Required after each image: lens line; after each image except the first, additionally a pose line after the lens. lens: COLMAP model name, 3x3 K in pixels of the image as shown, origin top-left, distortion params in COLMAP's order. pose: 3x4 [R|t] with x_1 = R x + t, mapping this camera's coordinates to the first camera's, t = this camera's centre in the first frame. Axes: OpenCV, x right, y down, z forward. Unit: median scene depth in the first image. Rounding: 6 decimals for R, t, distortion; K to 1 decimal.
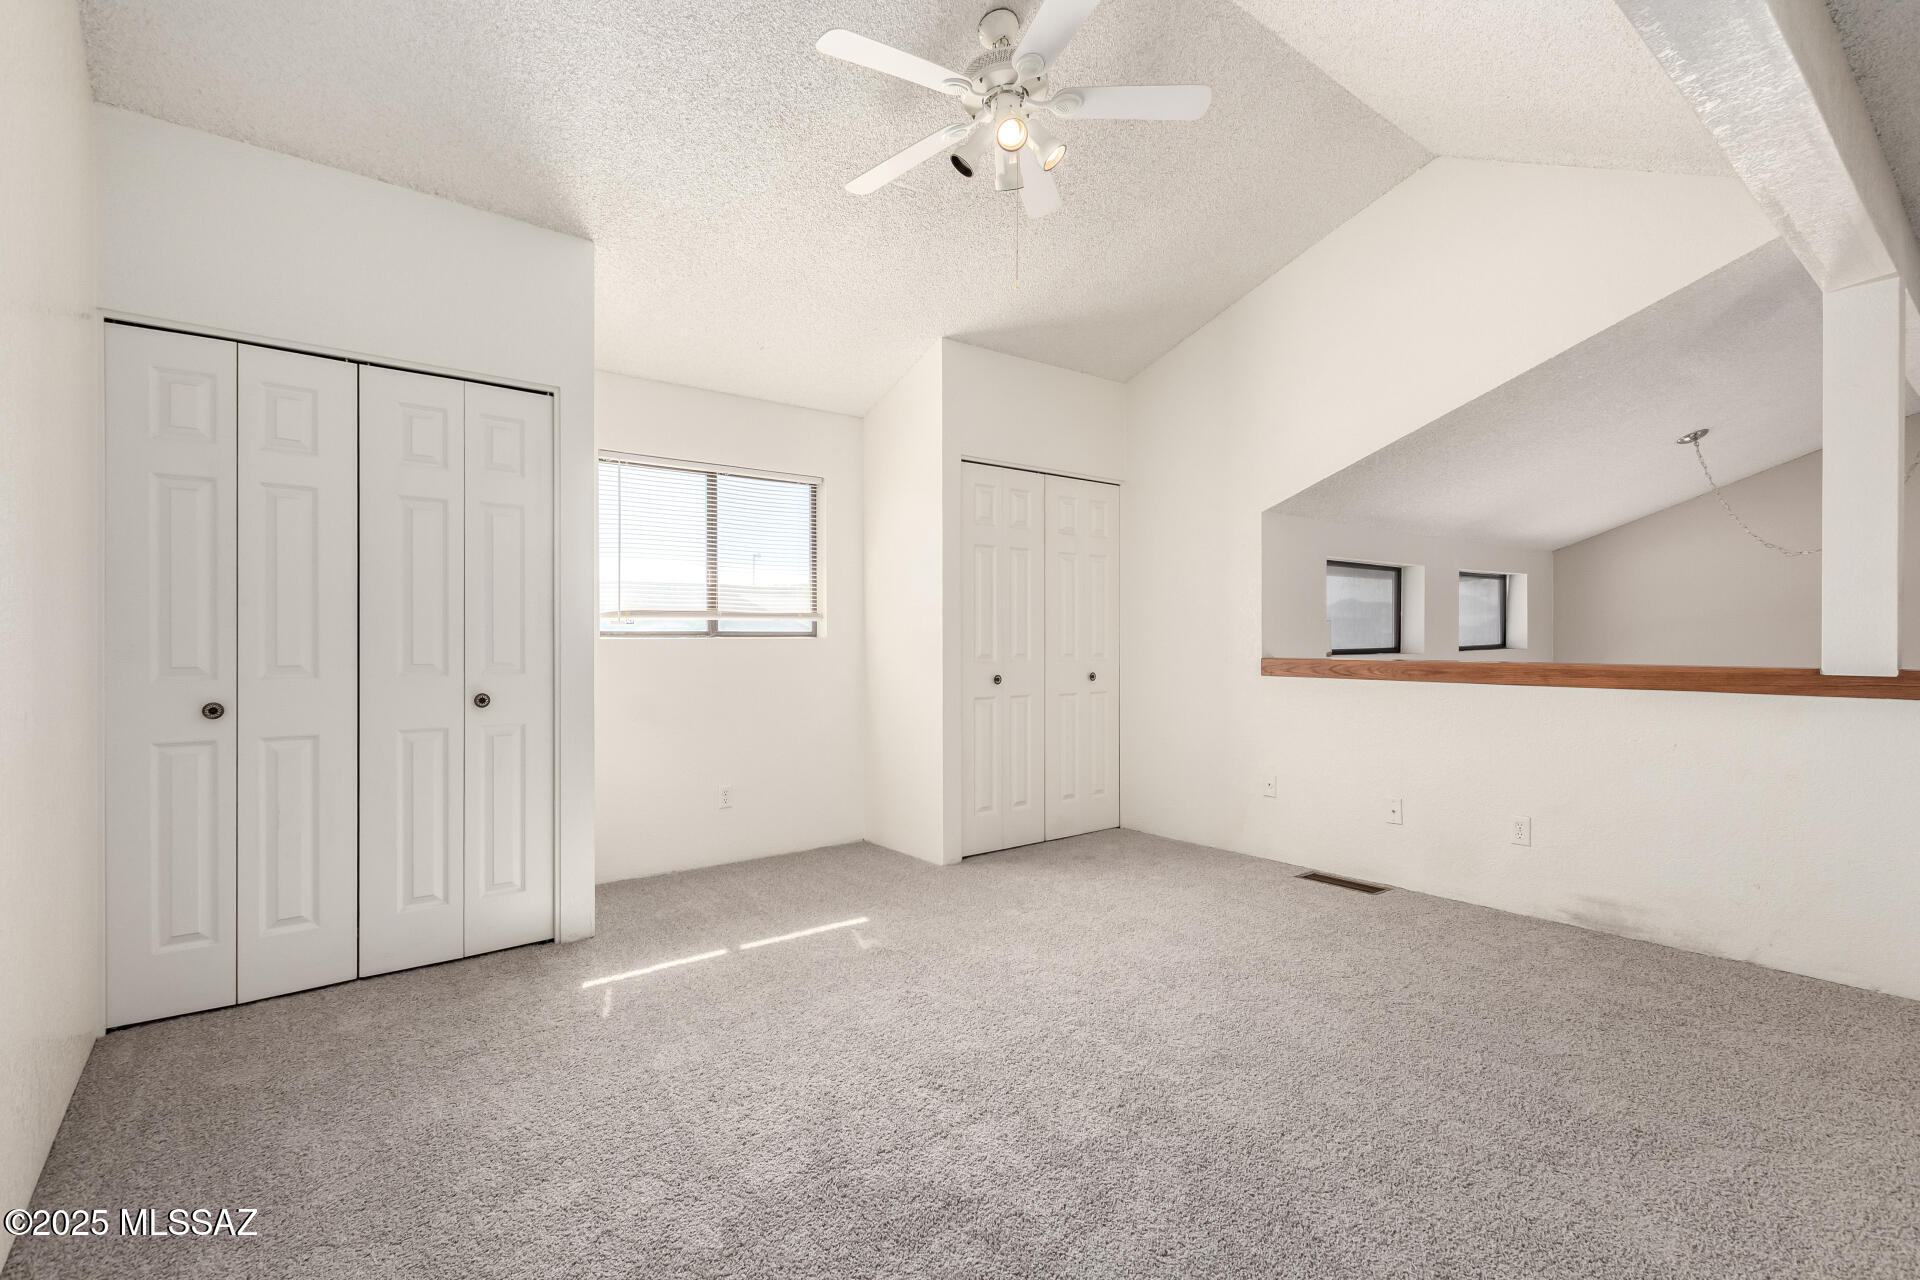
lens RADIAL K [[876.2, 0, 958.4], [0, 876.2, 636.8], [0, 0, 1]] dist [0.009058, -0.001799]
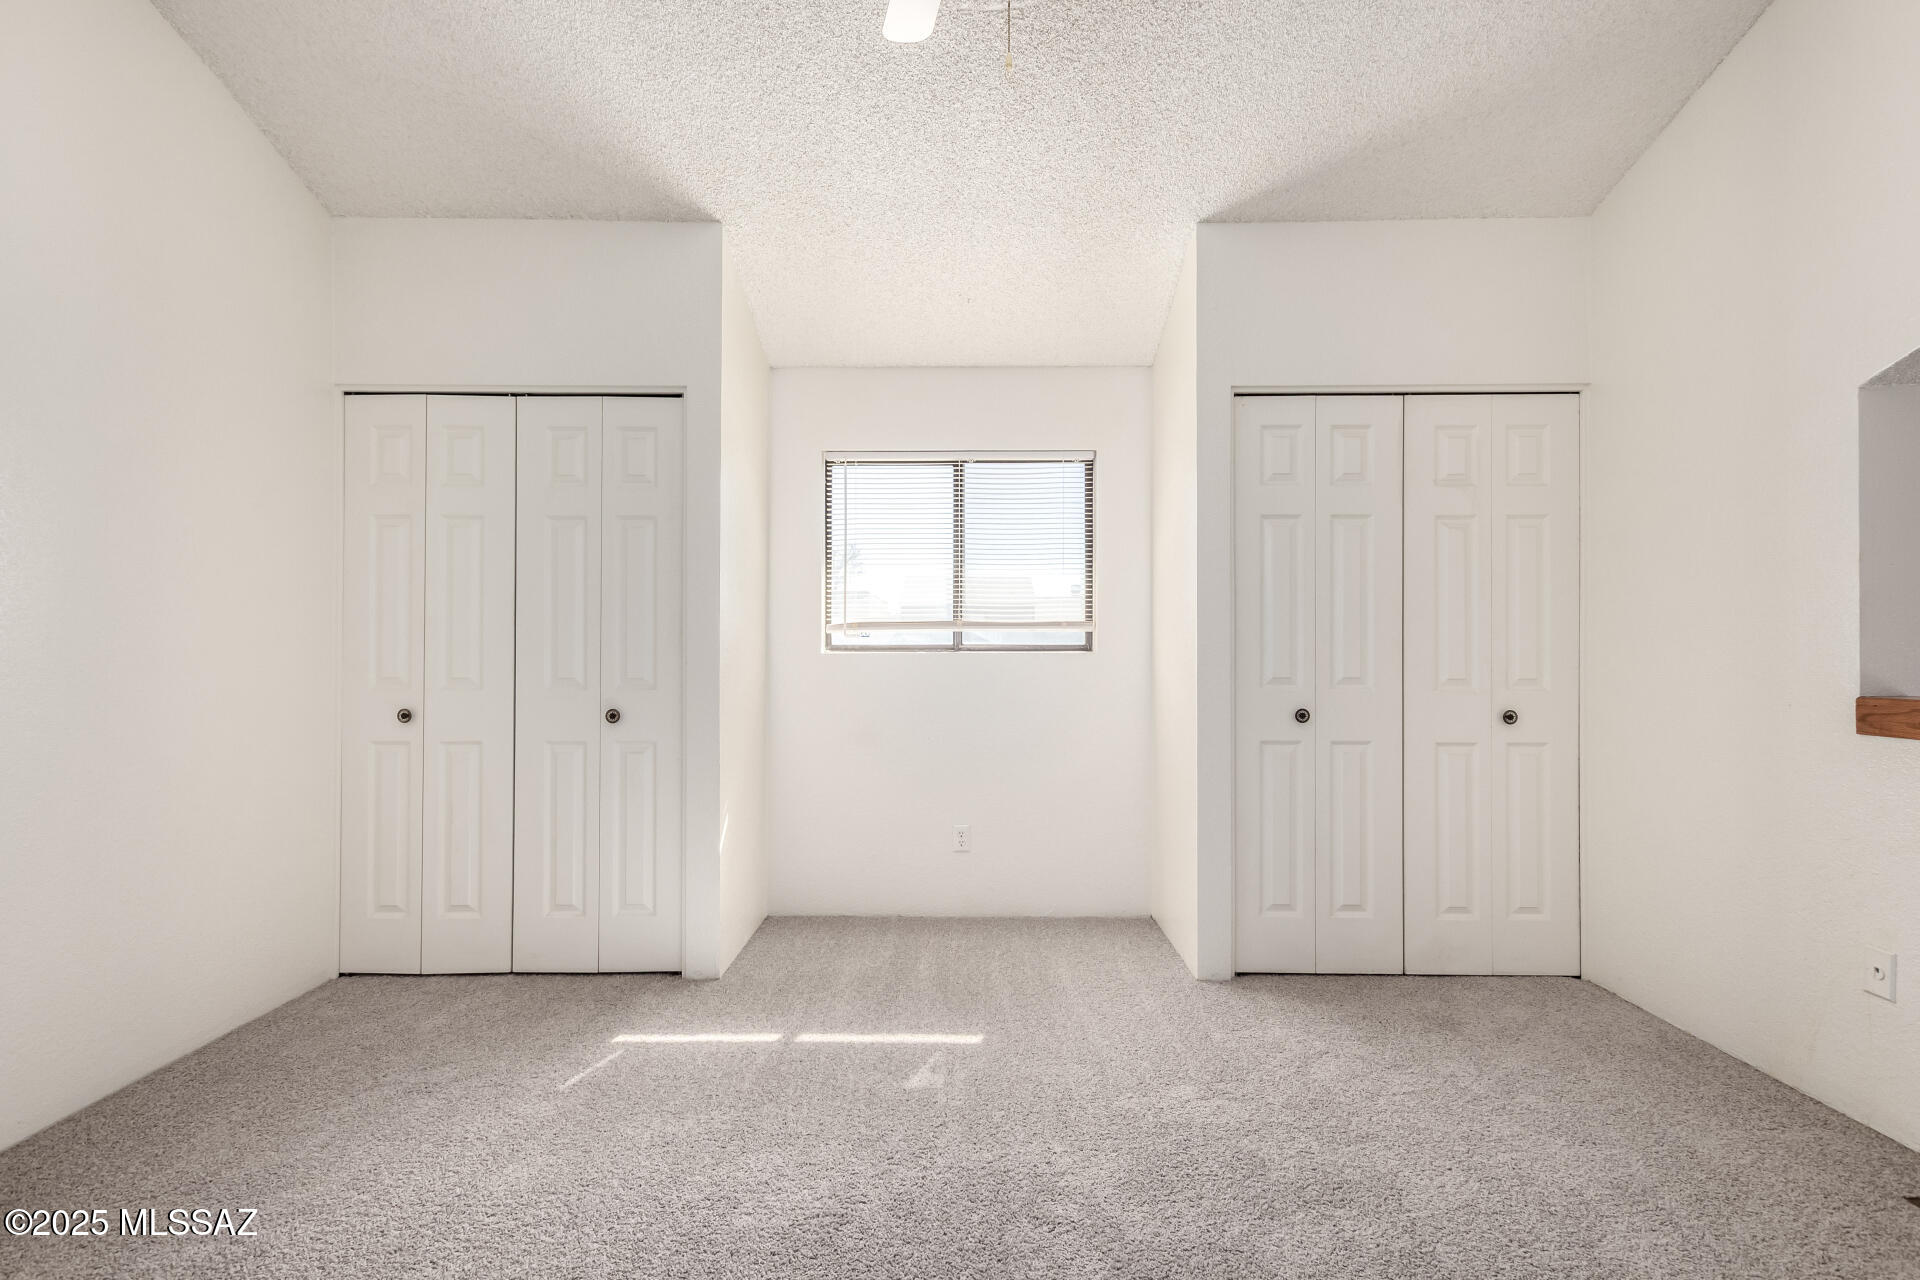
lens RADIAL K [[876.2, 0, 960.0], [0, 876.2, 646.5], [0, 0, 1]] dist [0.009058, -0.001799]
pose [[0.781816, -0.003250, -0.623500, 0.280462], [0.000600, 0.999990, -0.004460, -0.000675], [0.623509, 0.003113, 0.781810, 0.349012]]
